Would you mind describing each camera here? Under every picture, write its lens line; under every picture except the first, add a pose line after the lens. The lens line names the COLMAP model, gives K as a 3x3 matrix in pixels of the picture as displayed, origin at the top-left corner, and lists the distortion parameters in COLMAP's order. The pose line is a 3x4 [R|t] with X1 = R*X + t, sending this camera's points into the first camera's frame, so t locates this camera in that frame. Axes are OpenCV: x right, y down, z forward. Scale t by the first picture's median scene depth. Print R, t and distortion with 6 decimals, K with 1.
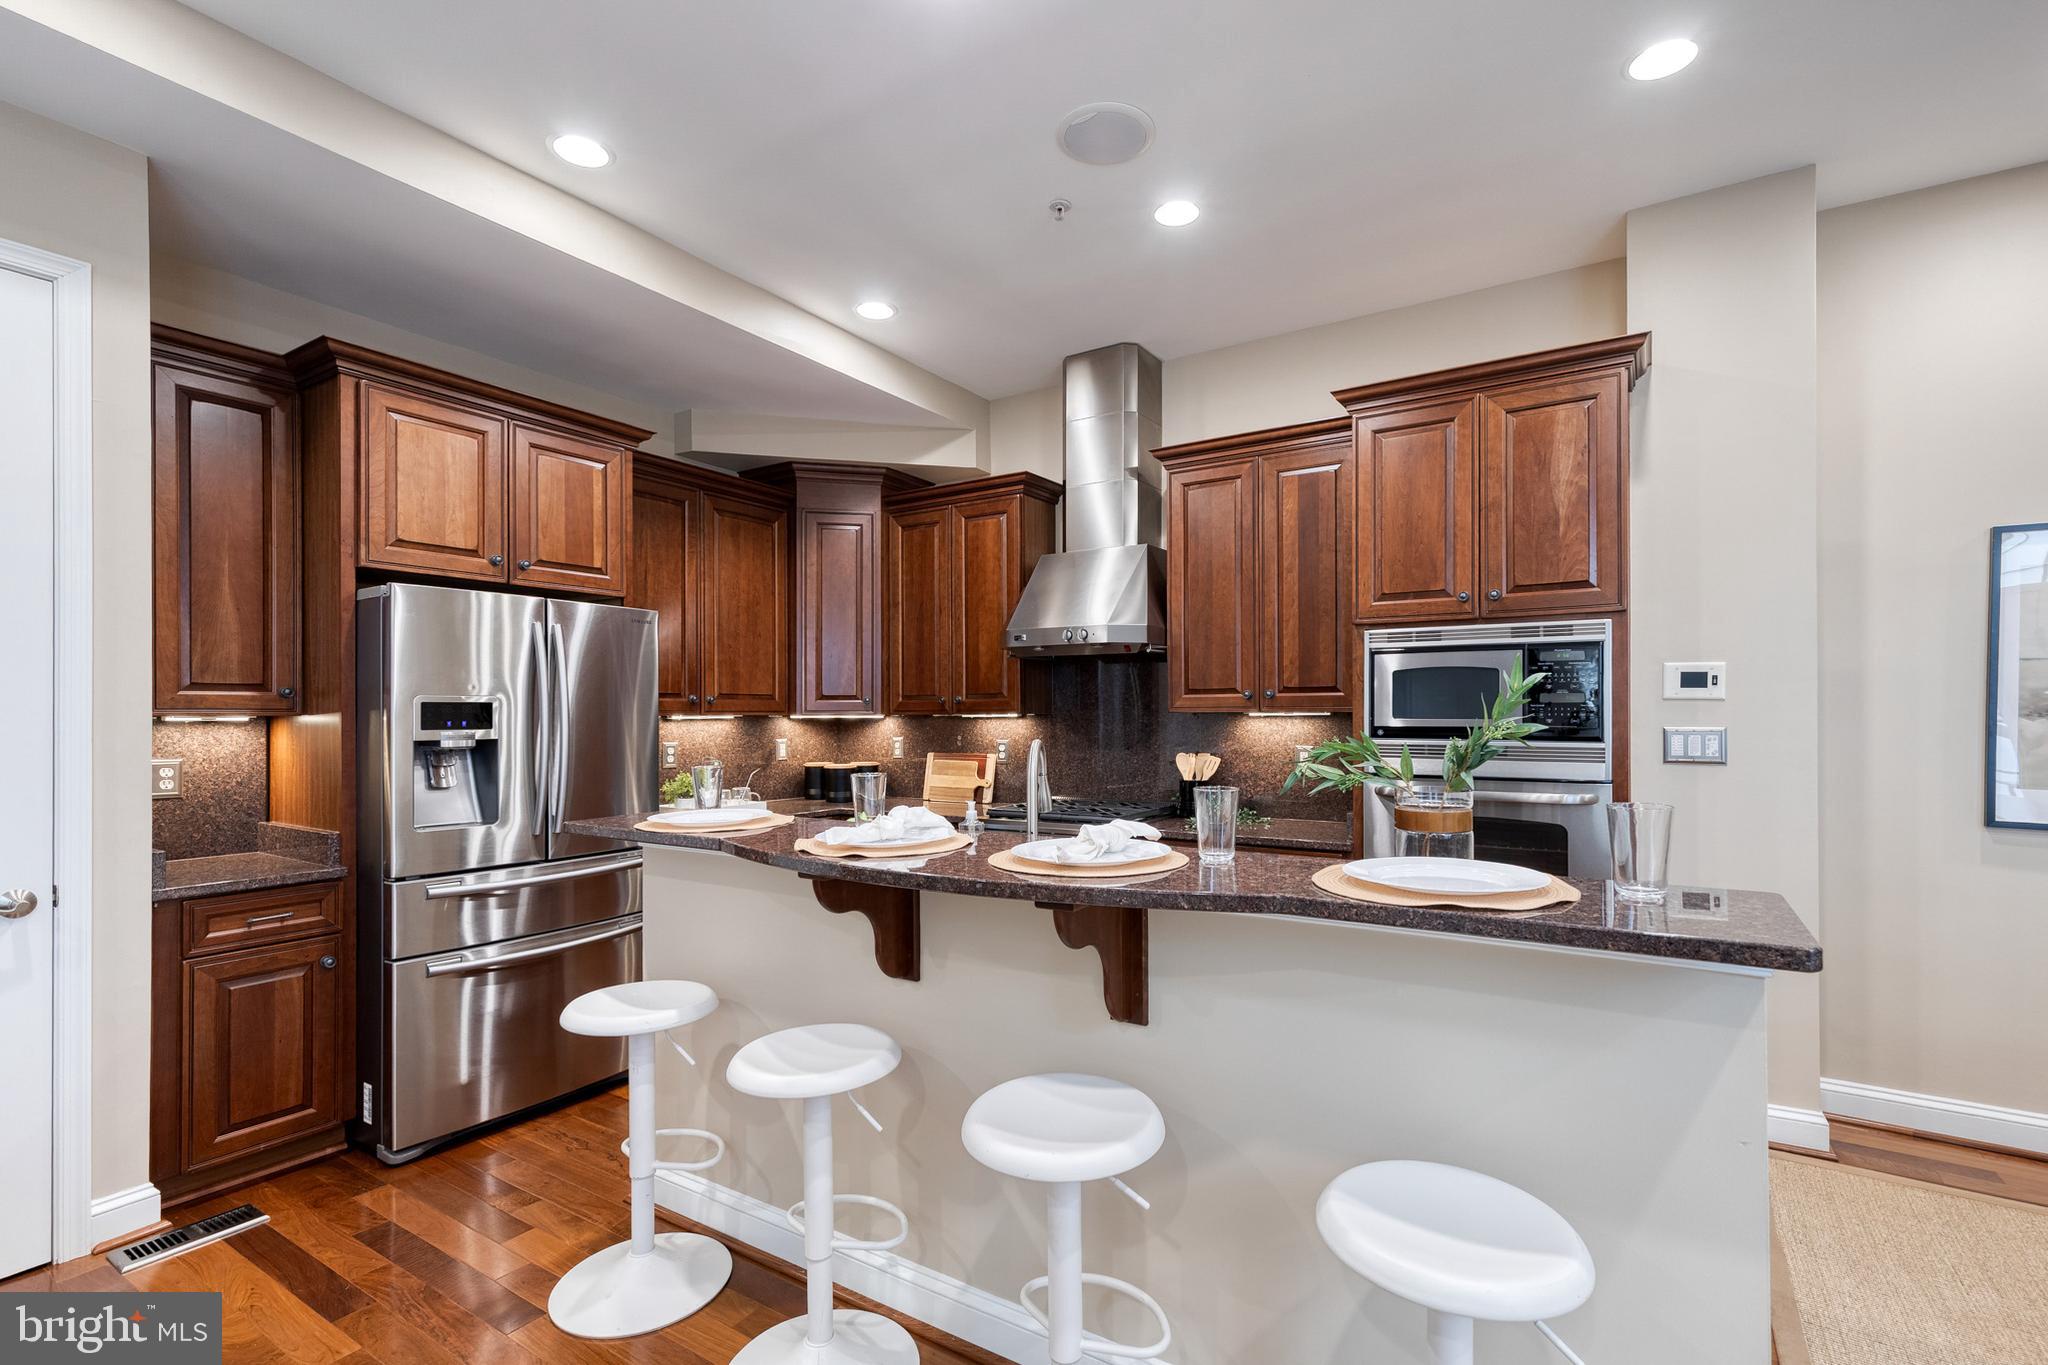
lens RADIAL K [[927.8, 0, 1050.7], [0, 927.8, 712.4], [0, 0, 1]] dist [0.012376, -0.003354]
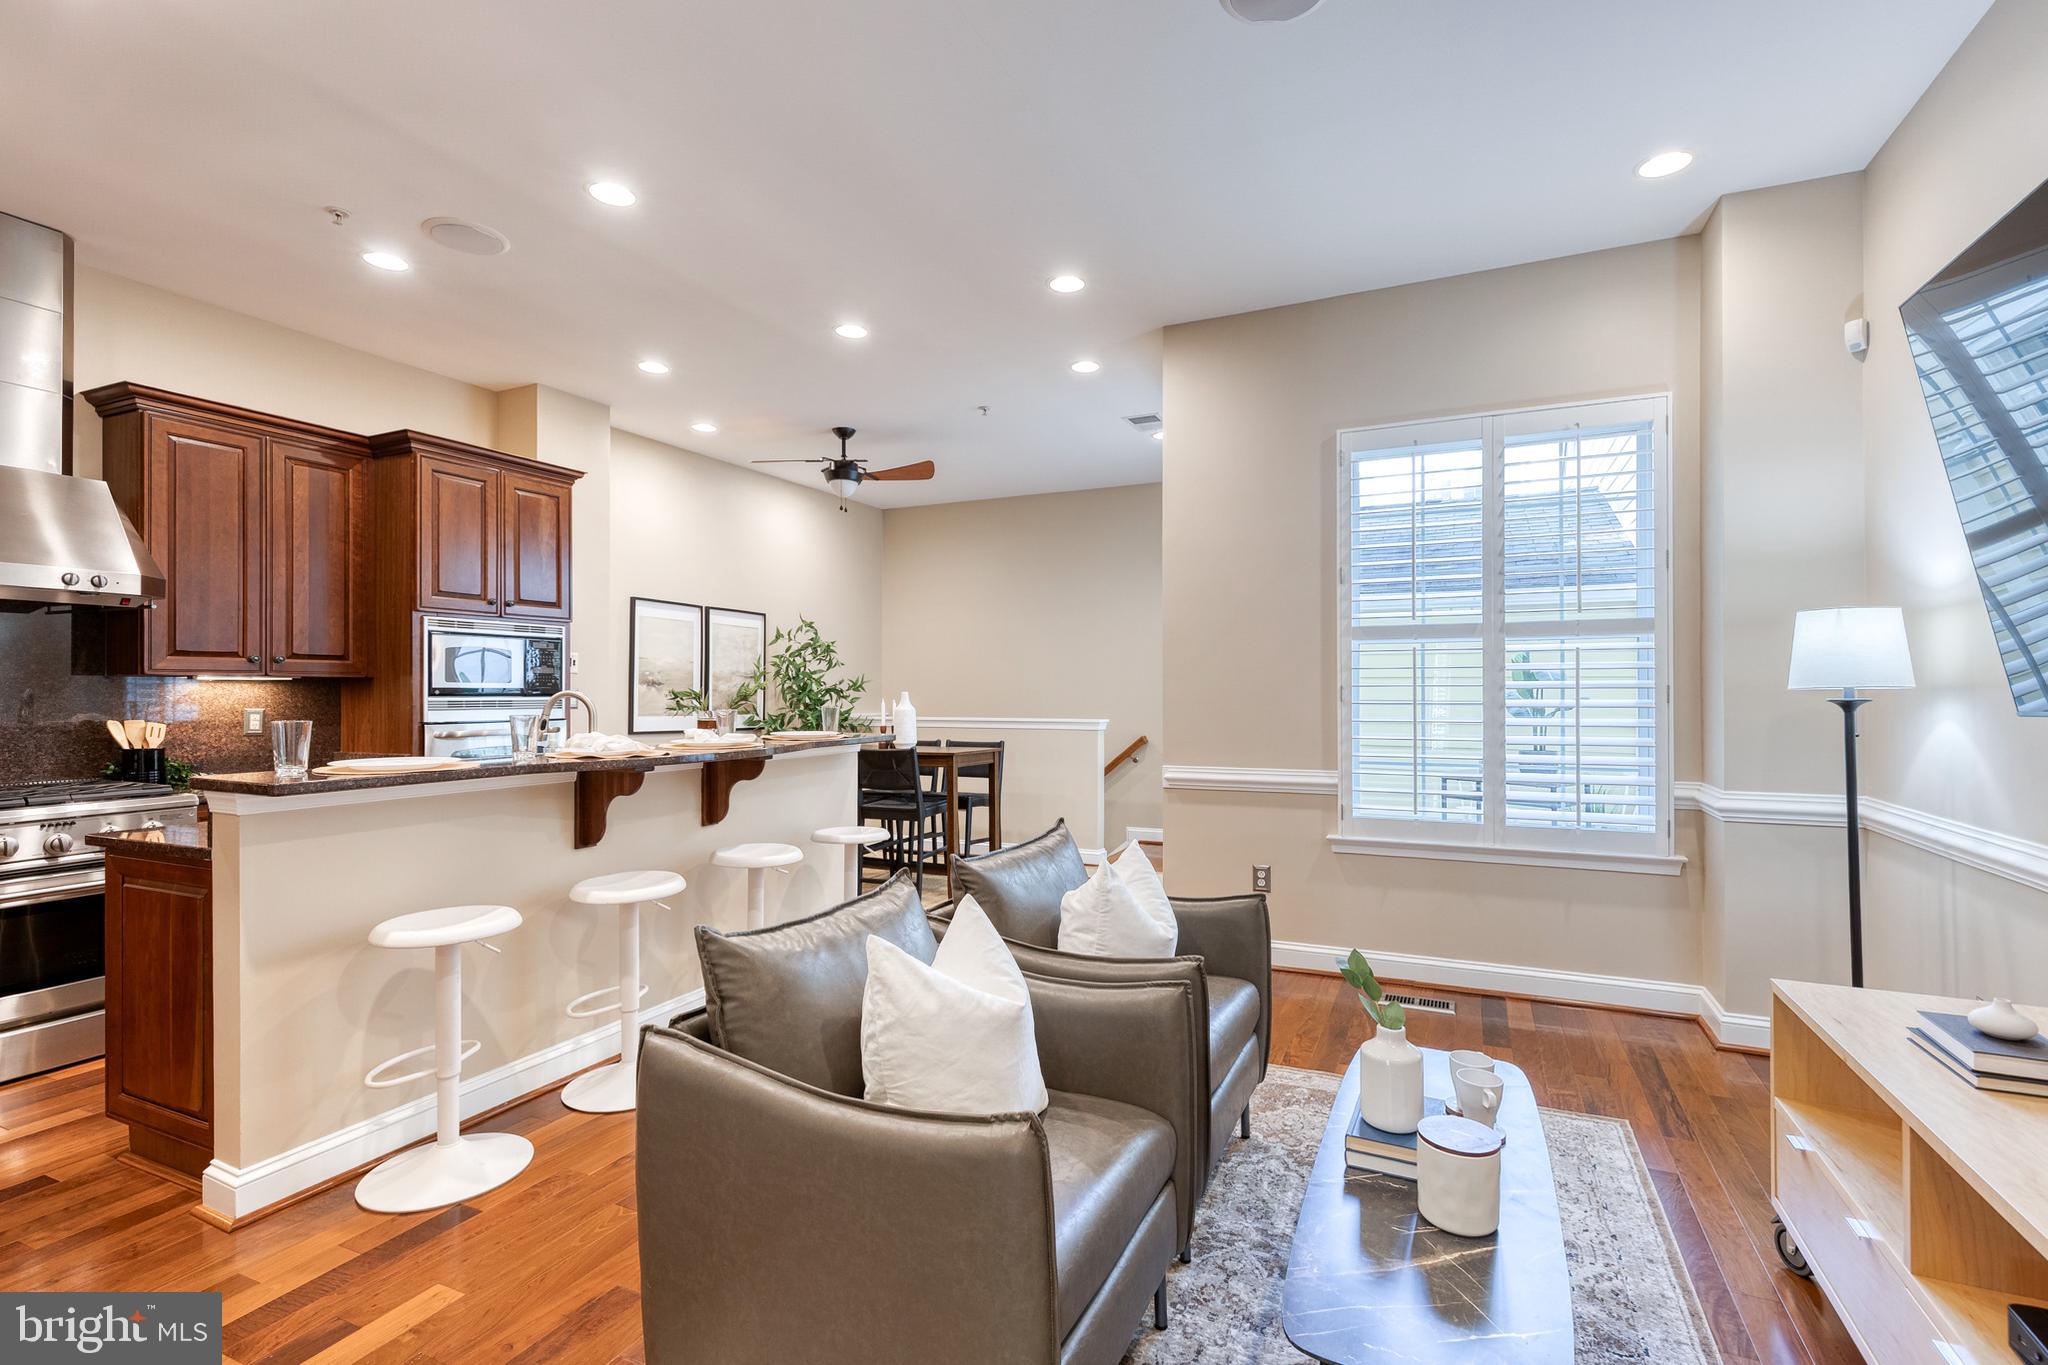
lens RADIAL K [[927.8, 0, 1041.5], [0, 927.8, 685.3], [0, 0, 1]] dist [0.012376, -0.003354]
pose [[-0.130545, 0.008367, 0.991407, -1.180615], [0.001238, 0.999965, -0.008276, 0.025362], [-0.991442, 0.000147, -0.130551, 0.314154]]
